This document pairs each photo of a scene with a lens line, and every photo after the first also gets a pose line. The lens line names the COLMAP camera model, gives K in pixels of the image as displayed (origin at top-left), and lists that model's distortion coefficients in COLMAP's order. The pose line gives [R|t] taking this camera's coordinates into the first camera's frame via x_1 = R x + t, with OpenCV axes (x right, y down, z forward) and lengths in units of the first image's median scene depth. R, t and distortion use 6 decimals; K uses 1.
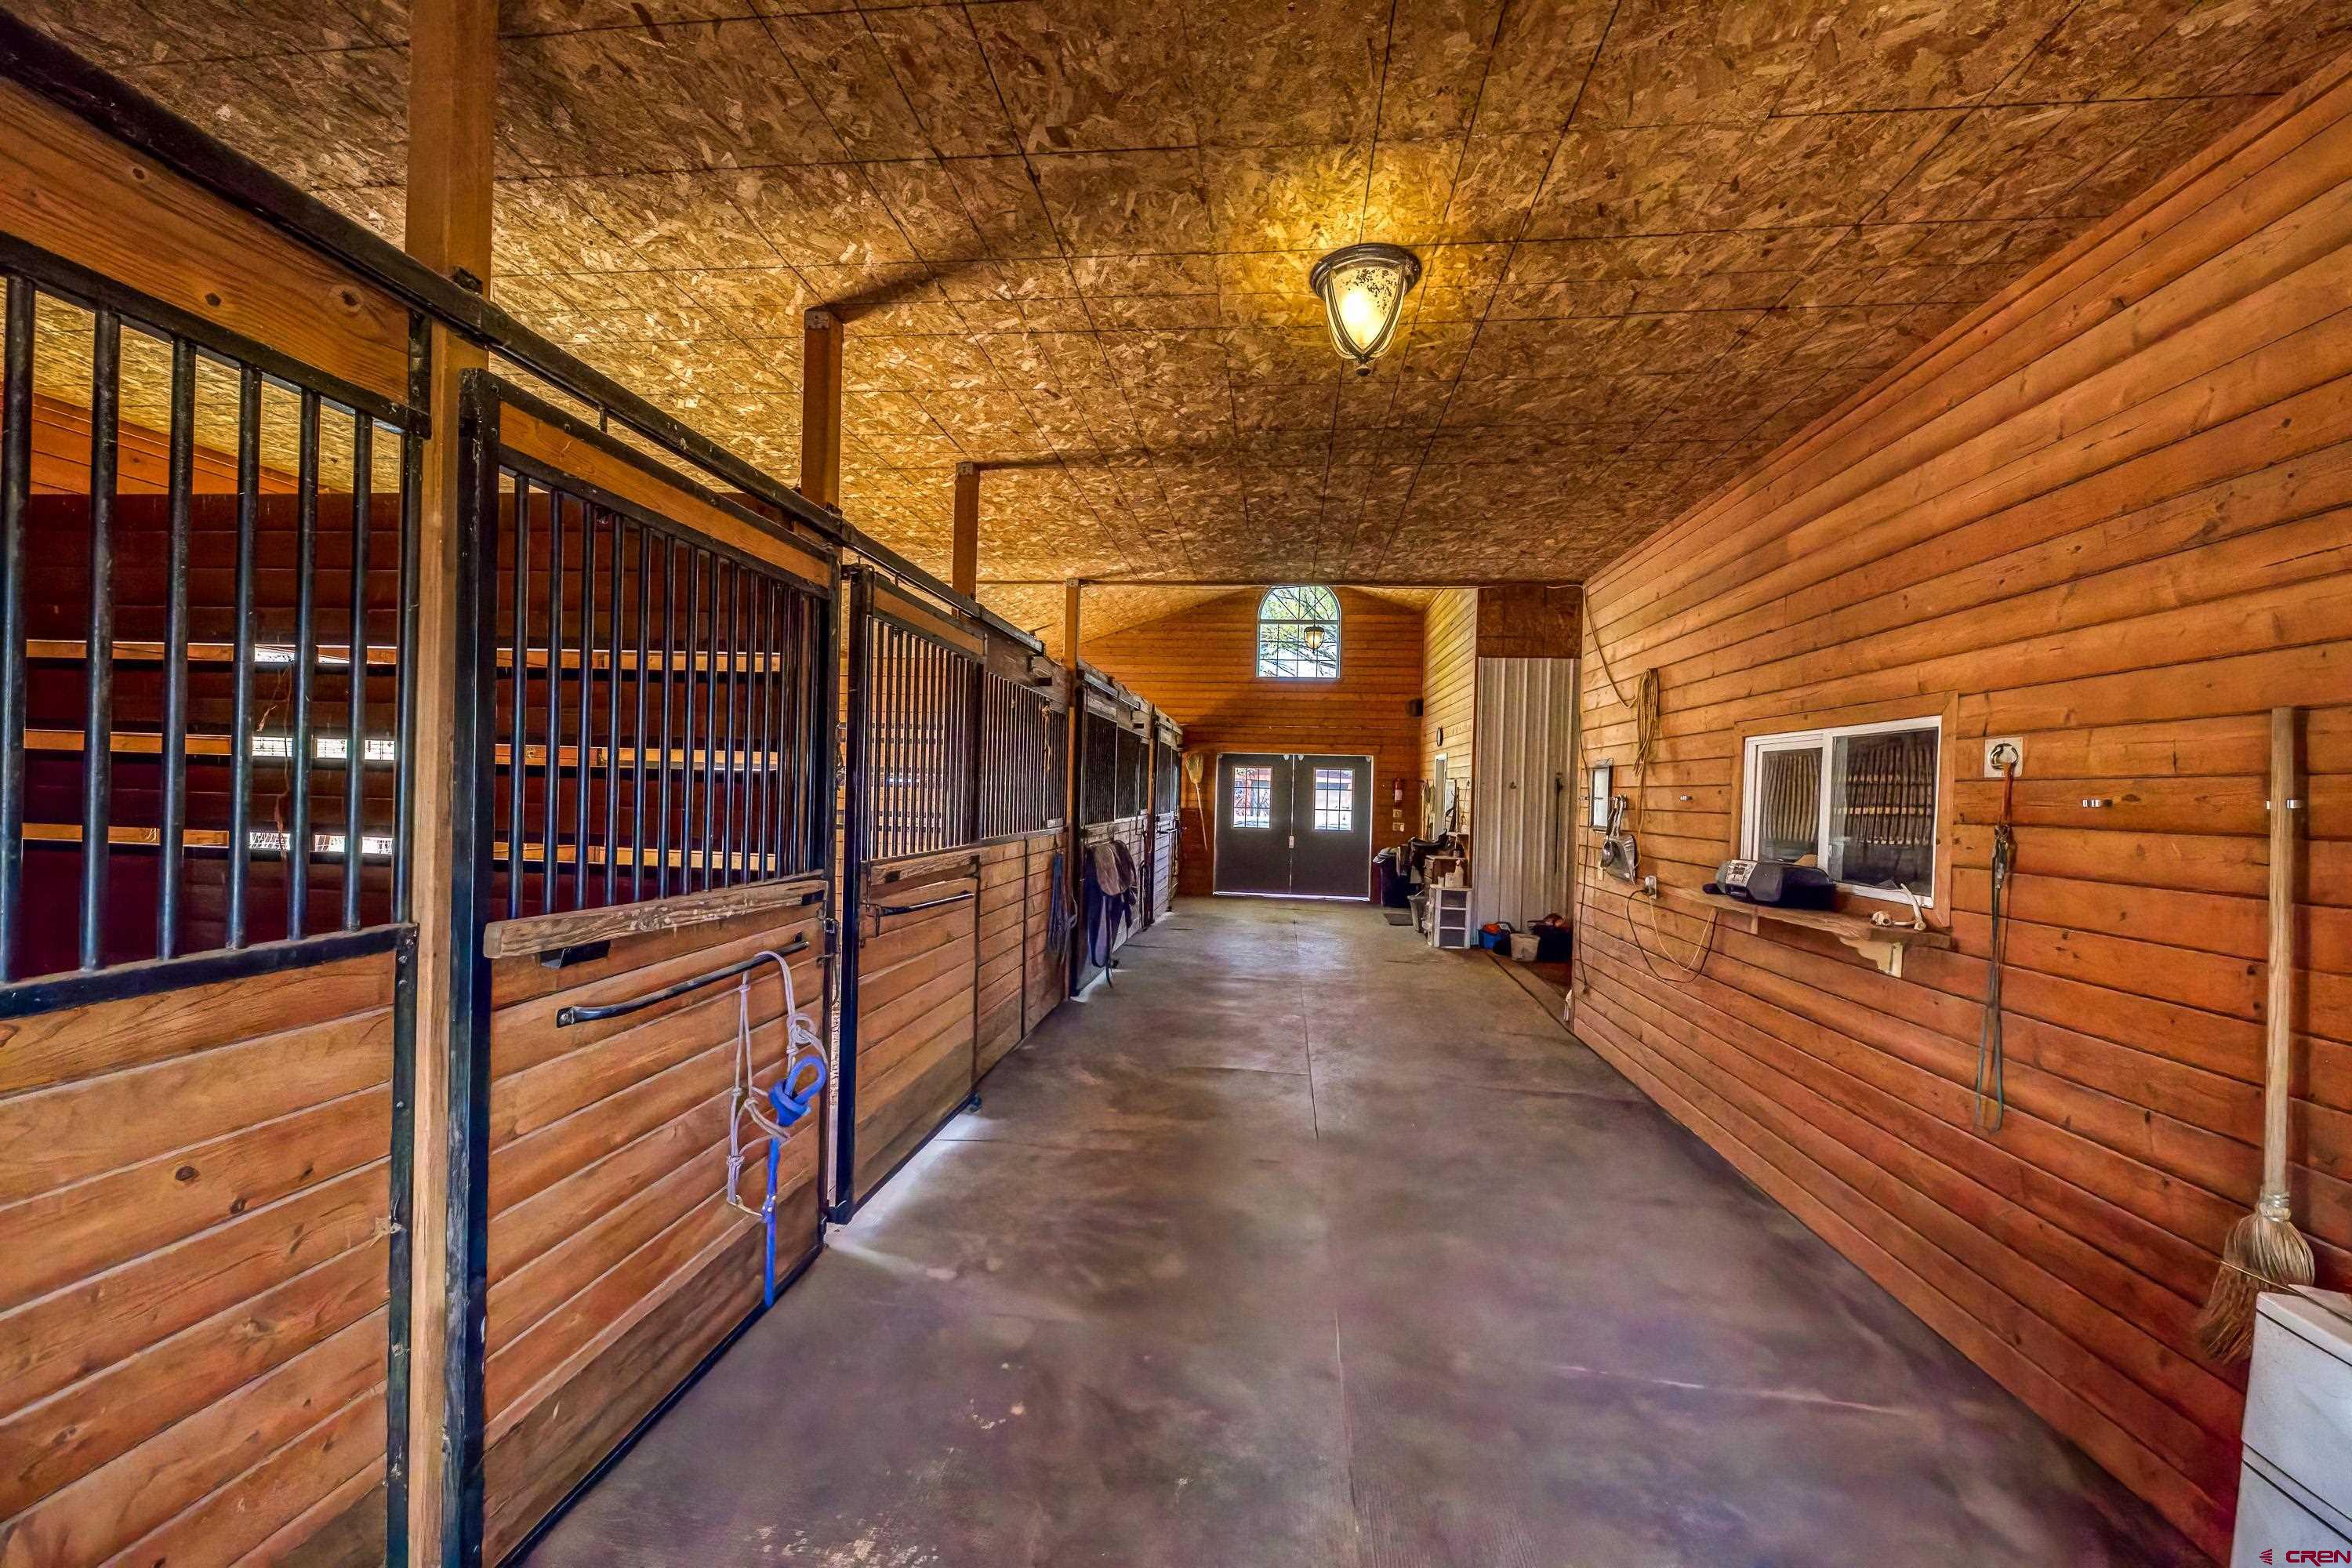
lens RADIAL K [[900.4, 0, 1176.8], [0, 900.4, 789.9], [0, 0, 1]] dist [0.008799, -0.000513]
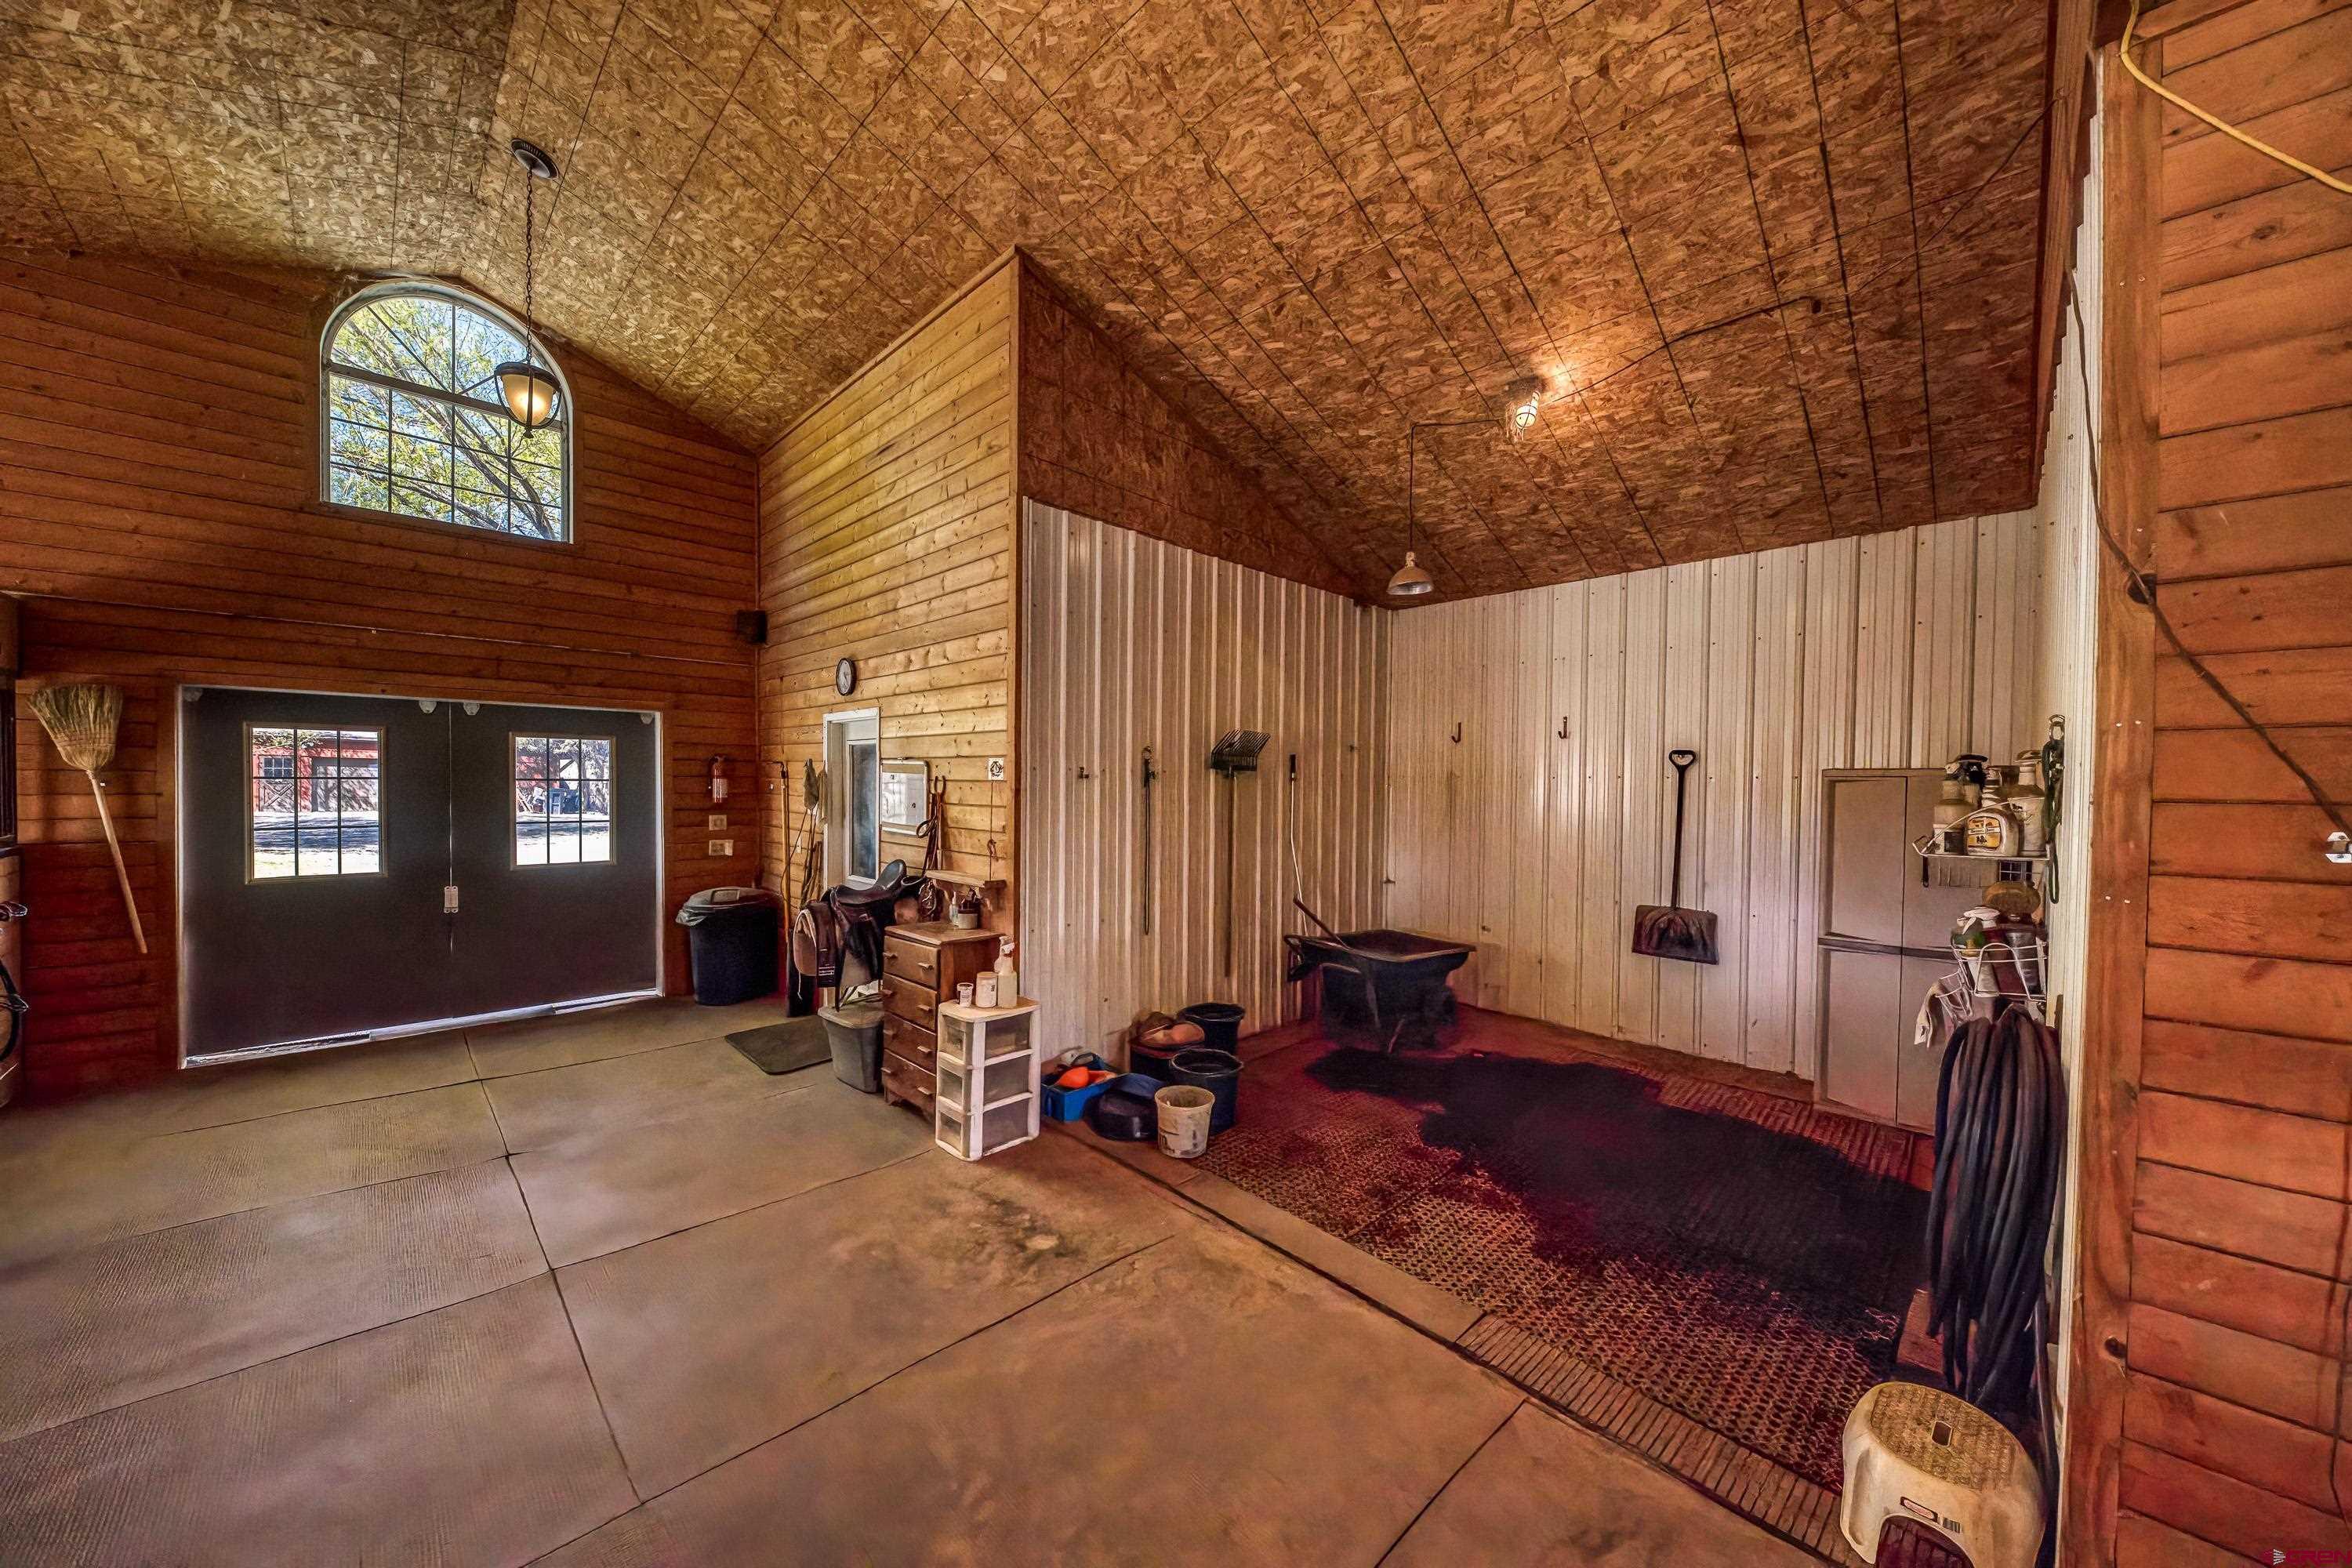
lens RADIAL K [[817.4, 0, 1177.8], [0, 817.4, 796.3], [0, 0, 1]] dist [-0.001272, -0.000182]
pose [[0.617733, -0.033659, 0.785667, 0.035141], [0.005979, 0.999256, 0.038109, -0.006416], [-0.786365, -0.018843, 0.617475, 0.486985]]
